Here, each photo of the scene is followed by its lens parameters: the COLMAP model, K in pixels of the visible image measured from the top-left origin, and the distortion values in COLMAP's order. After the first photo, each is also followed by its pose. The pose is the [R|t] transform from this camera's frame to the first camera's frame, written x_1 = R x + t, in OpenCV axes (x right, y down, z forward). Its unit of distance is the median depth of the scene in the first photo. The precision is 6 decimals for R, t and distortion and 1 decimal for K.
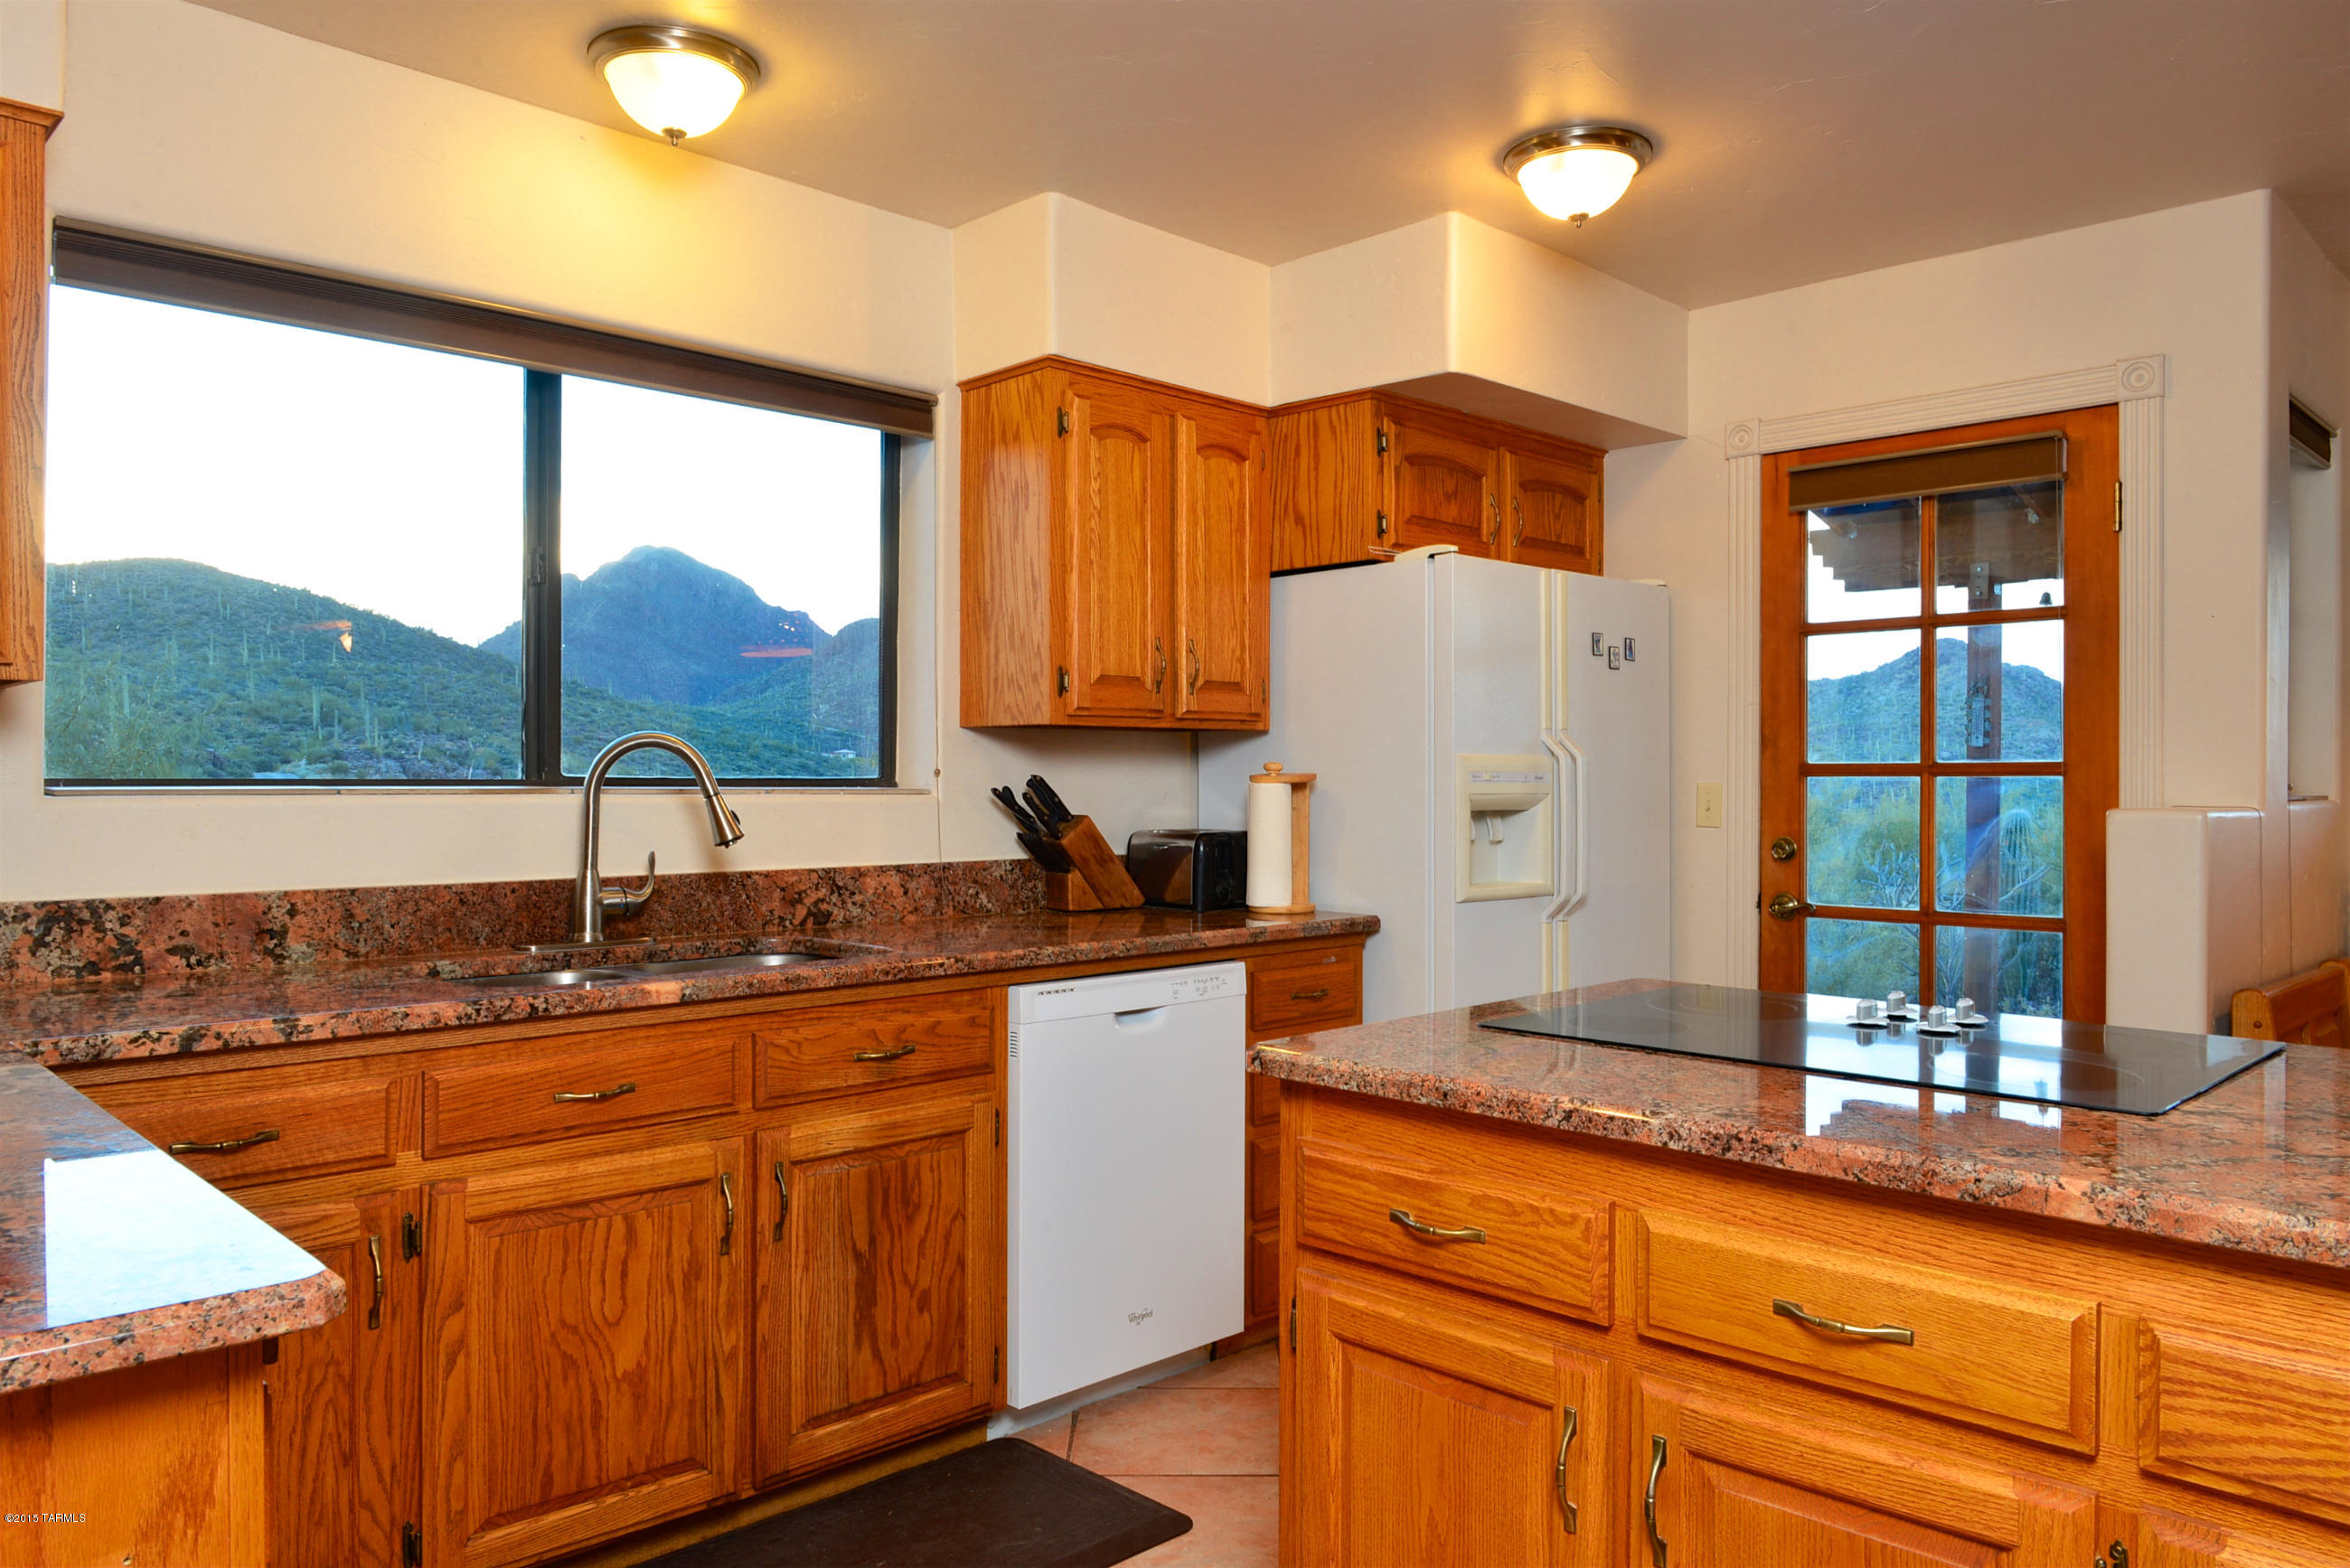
lens RADIAL K [[1639.6, 0, 1175.0], [0, 1639.6, 784.0], [0, 0, 1]] dist [-0.004030, -0.004142]
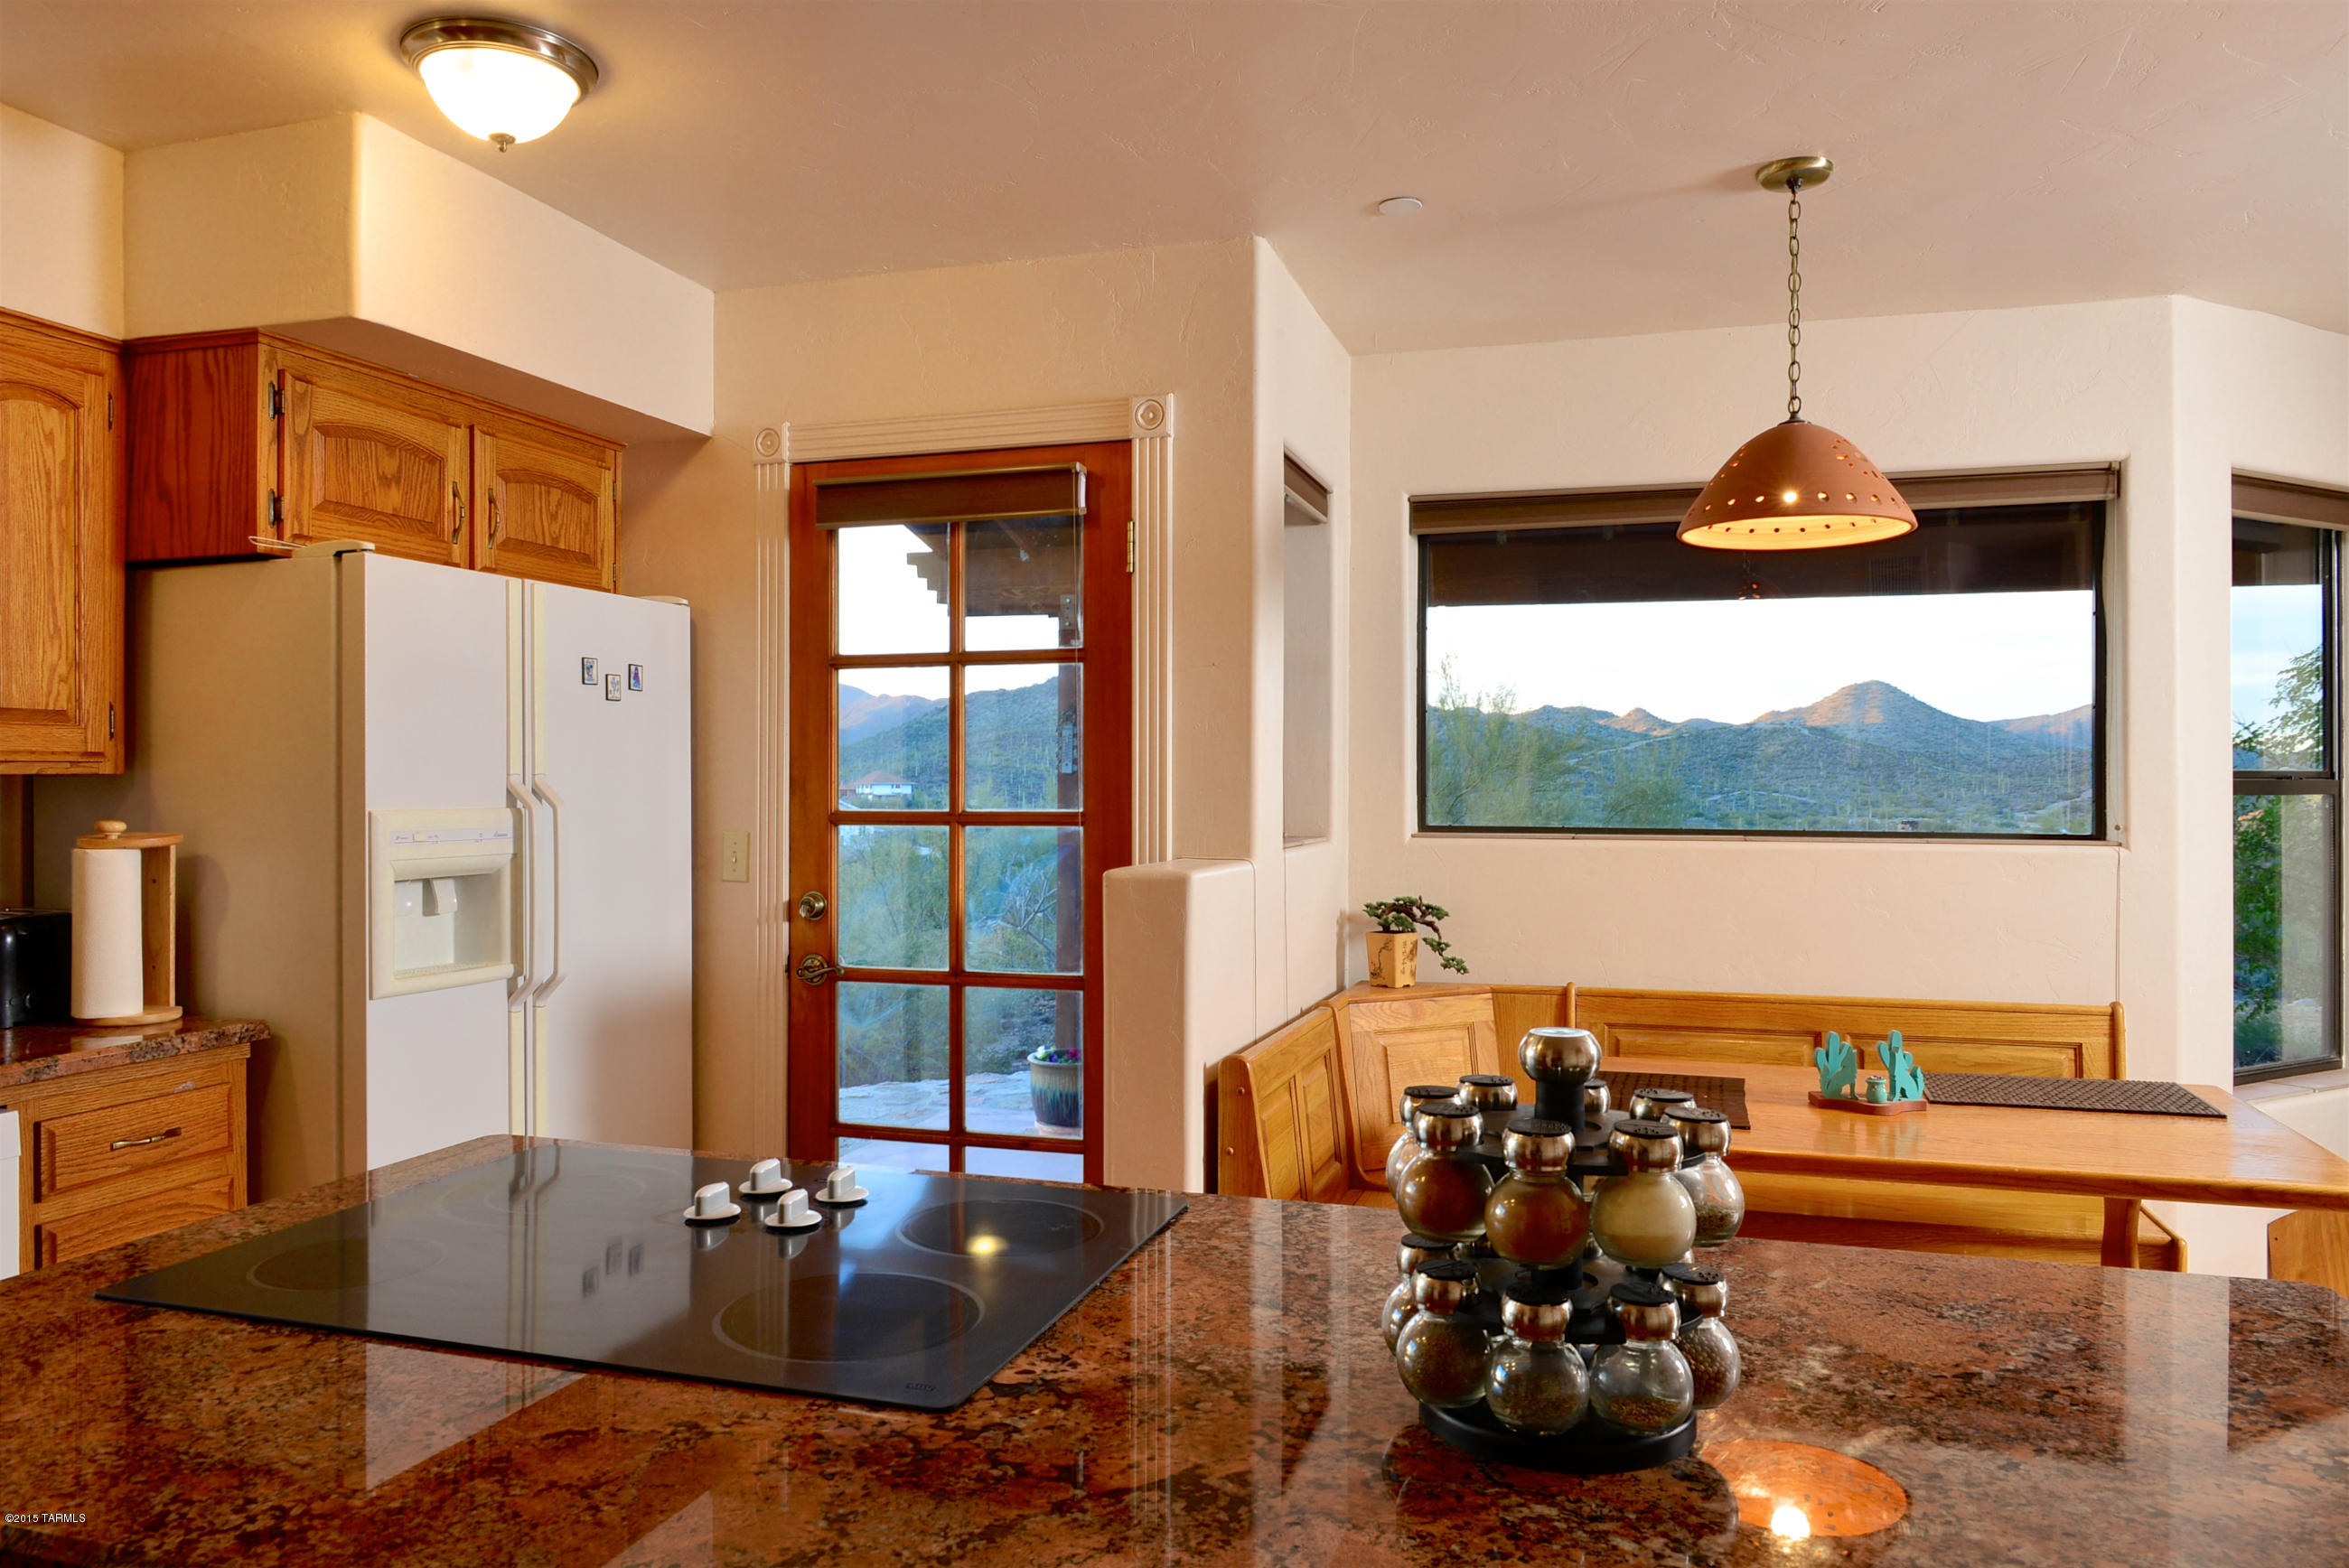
lens RADIAL K [[1622.3, 0, 1182.0], [0, 1622.3, 783.6], [0, 0, 1]] dist [-0.010491, -0.005881]
pose [[0.884425, -0.002857, 0.466674, 0.149274], [0.004599, 0.999986, -0.002592, -0.025996], [-0.466660, 0.004439, 0.884426, 0.135737]]
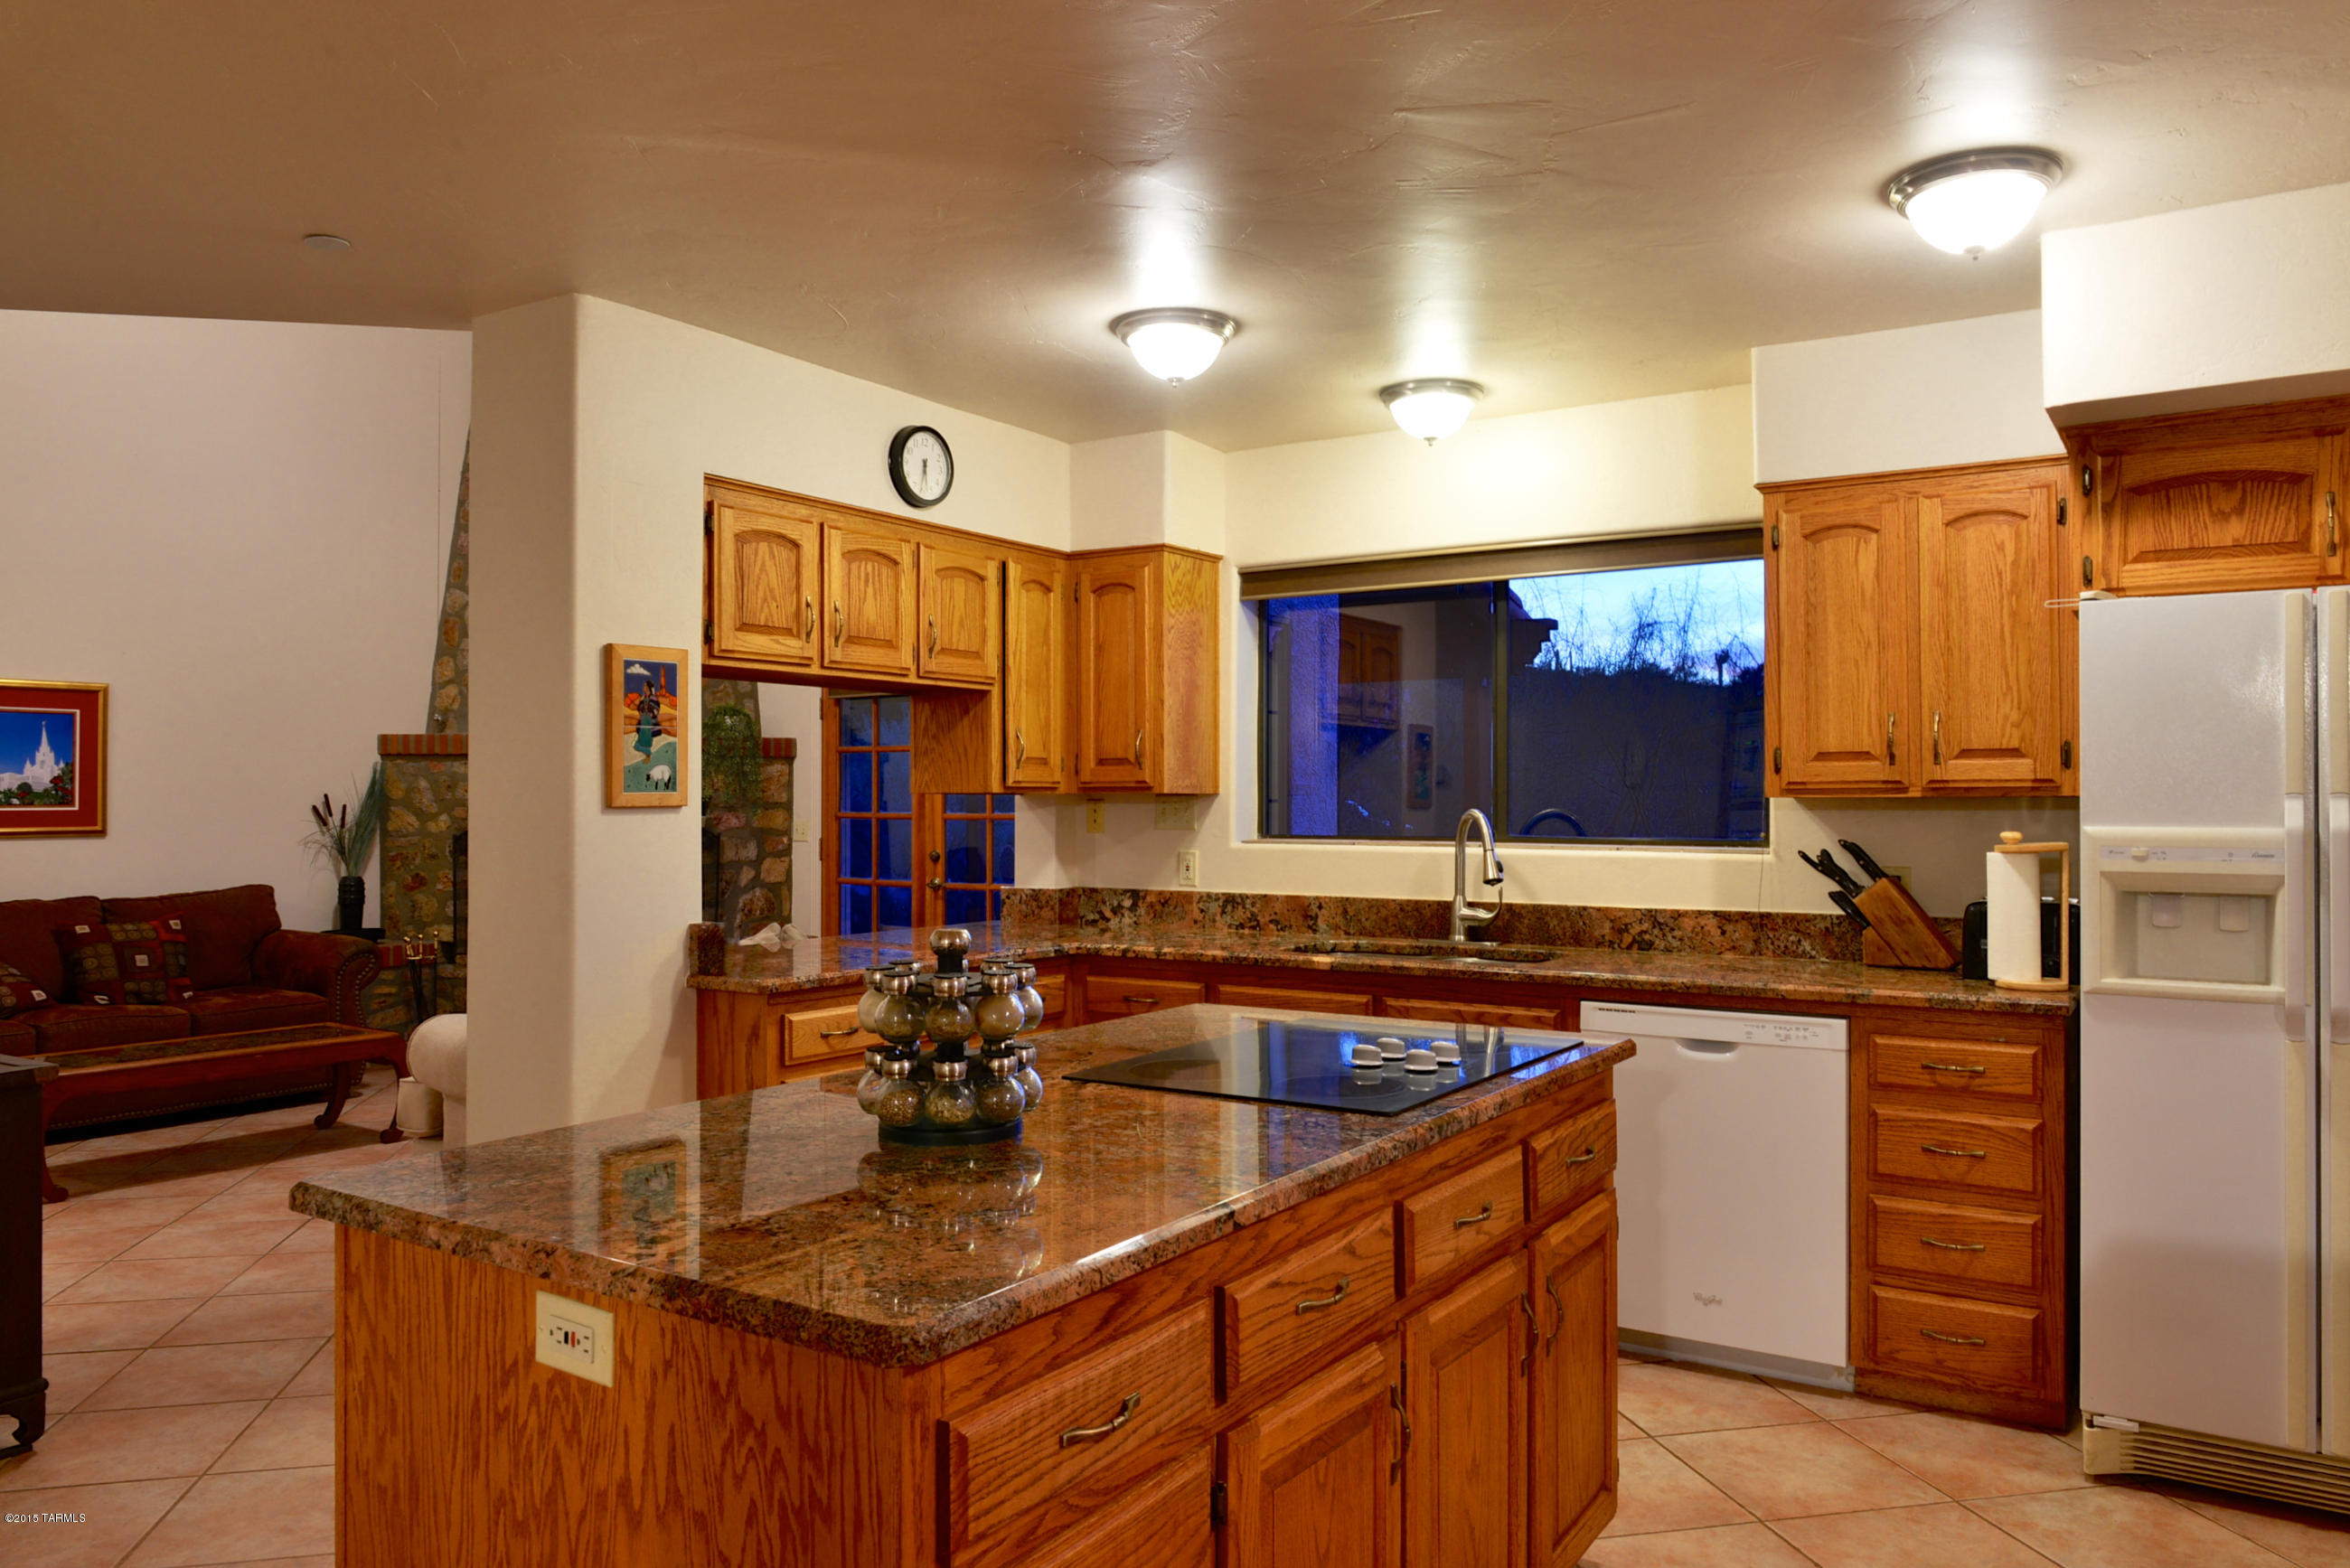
lens RADIAL K [[1613.4, 0, 1182.0], [0, 1613.4, 783.3], [0, 0, 1]] dist [-0.013203, -0.002930]
pose [[0.213344, -0.015120, -0.976860, 0.895202], [-0.005741, 0.999844, -0.016730, -0.023256], [0.976960, 0.009178, 0.213223, 0.323828]]
